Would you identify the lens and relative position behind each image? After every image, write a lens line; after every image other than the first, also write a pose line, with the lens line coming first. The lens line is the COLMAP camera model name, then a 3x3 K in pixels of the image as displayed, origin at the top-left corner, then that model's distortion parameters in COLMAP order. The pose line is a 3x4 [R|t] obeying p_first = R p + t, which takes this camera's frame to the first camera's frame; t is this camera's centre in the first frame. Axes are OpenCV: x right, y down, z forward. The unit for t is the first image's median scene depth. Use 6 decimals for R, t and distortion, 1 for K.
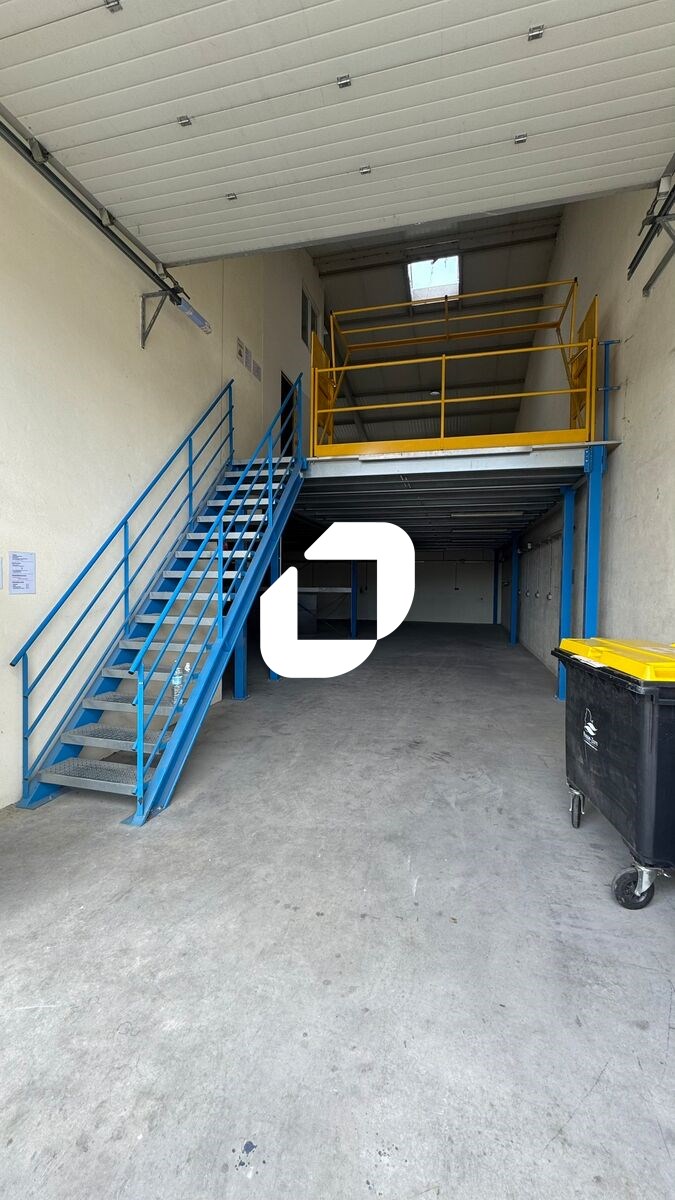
lens RADIAL K [[476.6, 0, 337.5], [0, 476.6, 600.0], [0, 0, 1]] dist [0.000696, -0.000139]
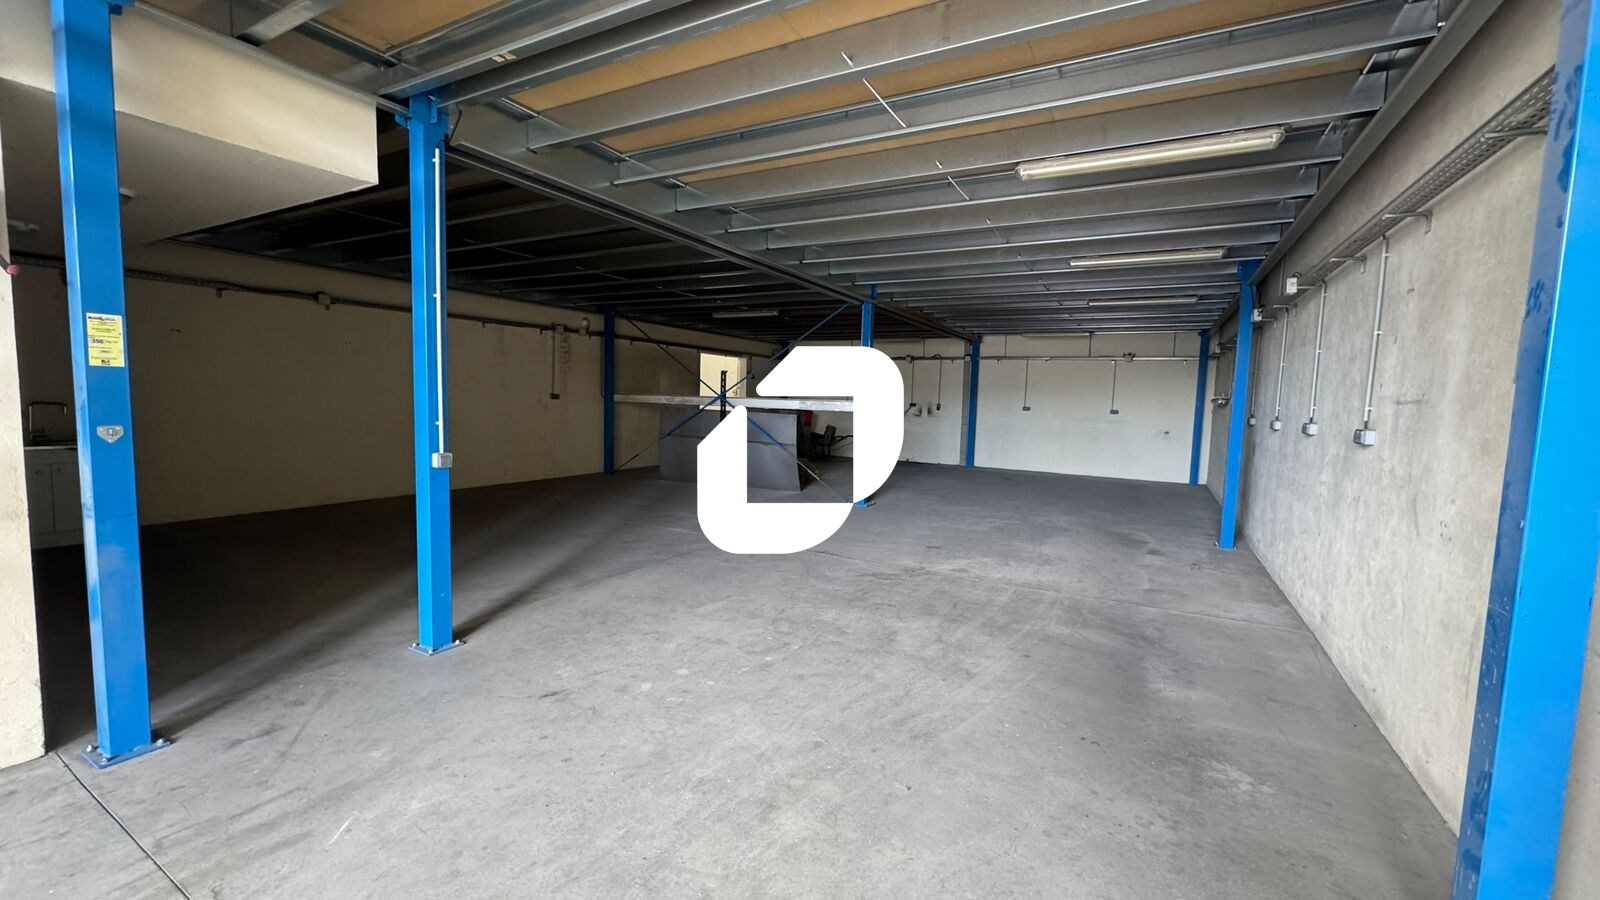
lens RADIAL K [[635.4, 0, 800.0], [0, 635.4, 450.0], [0, 0, 1]] dist [0.000696, -0.000139]
pose [[0.967113, 0.041128, -0.250999, 0.153312], [-0.030612, 0.998488, 0.045659, -0.004438], [0.252497, -0.036474, 0.966910, 0.395350]]
